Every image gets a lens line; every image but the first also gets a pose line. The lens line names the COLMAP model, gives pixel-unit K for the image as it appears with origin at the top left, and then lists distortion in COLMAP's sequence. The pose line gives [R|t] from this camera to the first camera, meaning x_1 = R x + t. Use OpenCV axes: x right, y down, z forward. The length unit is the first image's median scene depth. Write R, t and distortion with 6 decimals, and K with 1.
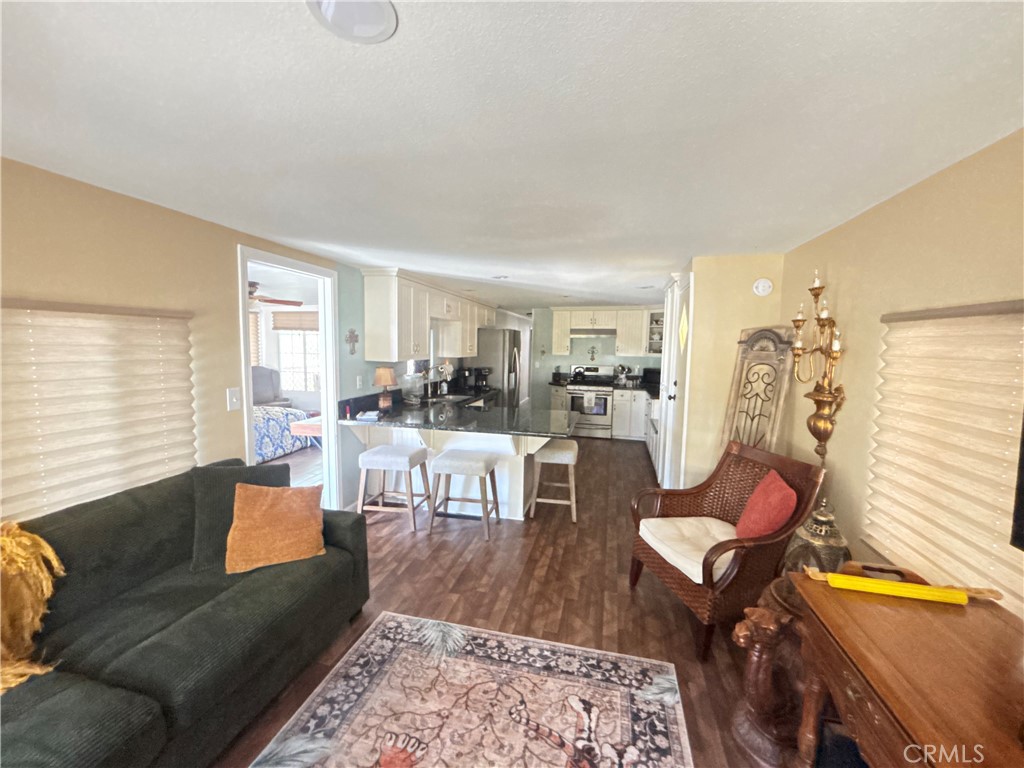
lens RADIAL K [[412.3, 0, 509.9], [0, 412.3, 385.2], [0, 0, 1]] dist [0.000207, -0.000175]
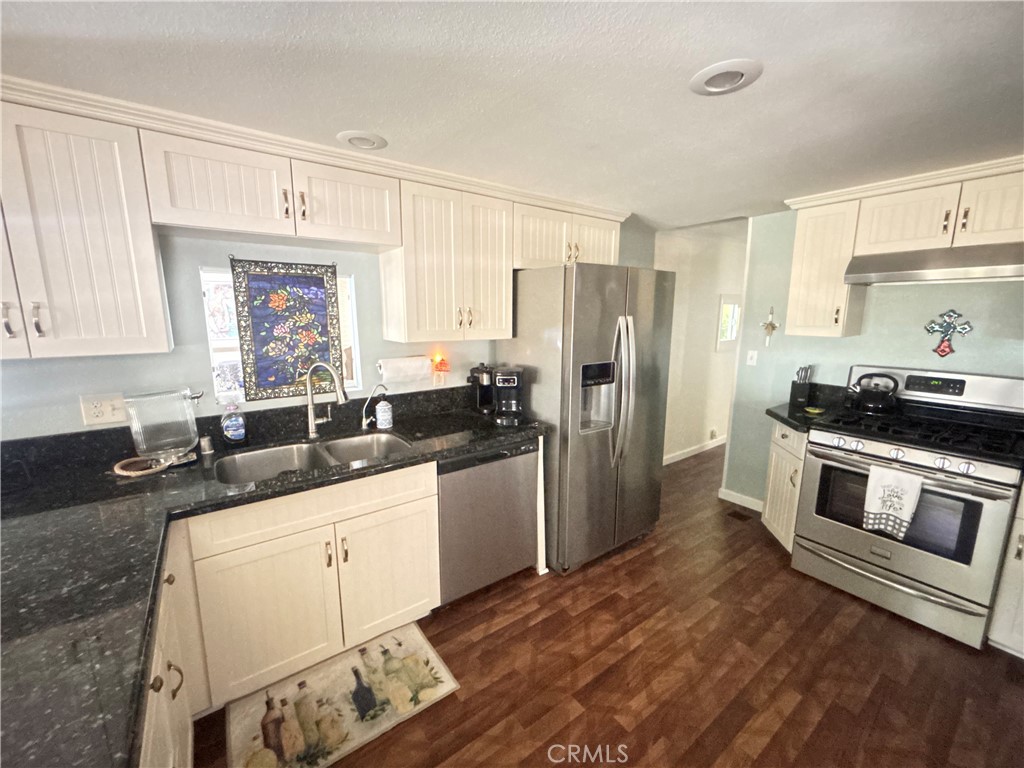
lens RADIAL K [[412.3, 0, 509.9], [0, 412.3, 385.2], [0, 0, 1]] dist [0.000207, -0.000175]
pose [[0.771448, 0.099949, -0.628394, 0.161585], [-0.052701, 0.994229, 0.093438, -0.054895], [0.634107, -0.038965, 0.772263, 0.609172]]
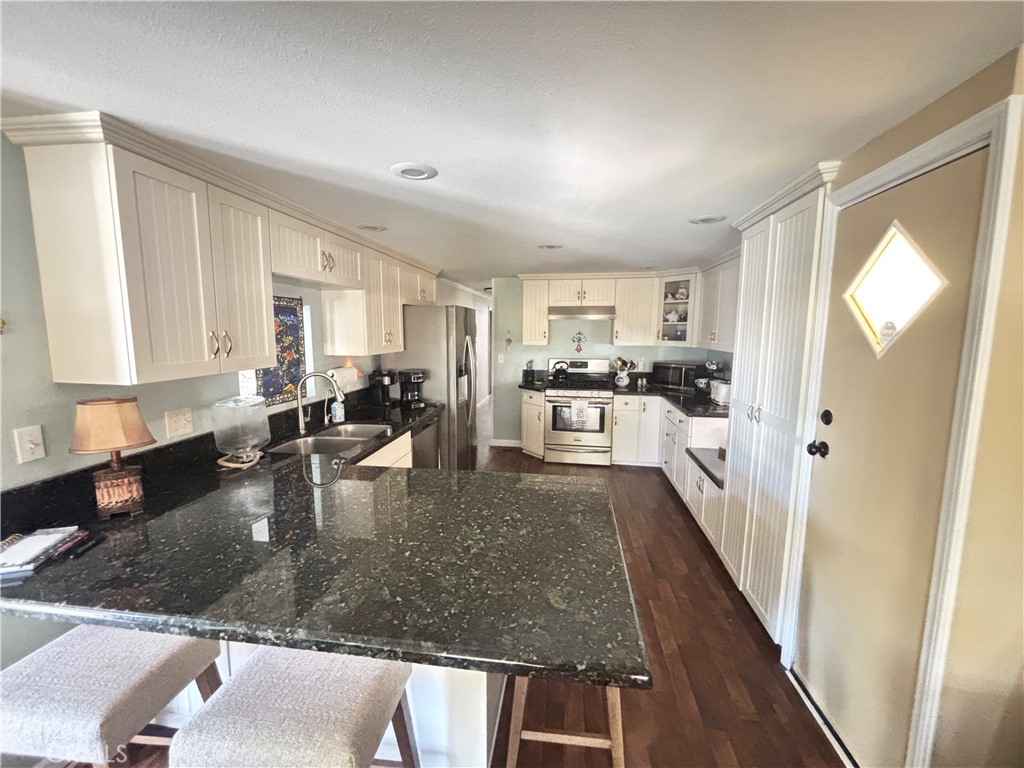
lens RADIAL K [[412.3, 0, 509.9], [0, 412.3, 385.2], [0, 0, 1]] dist [0.000207, -0.000175]
pose [[0.994725, -0.024456, 0.099621, 0.012111], [0.020813, 0.999082, 0.037450, -0.035033], [-0.100445, -0.035179, 0.994320, 0.339901]]
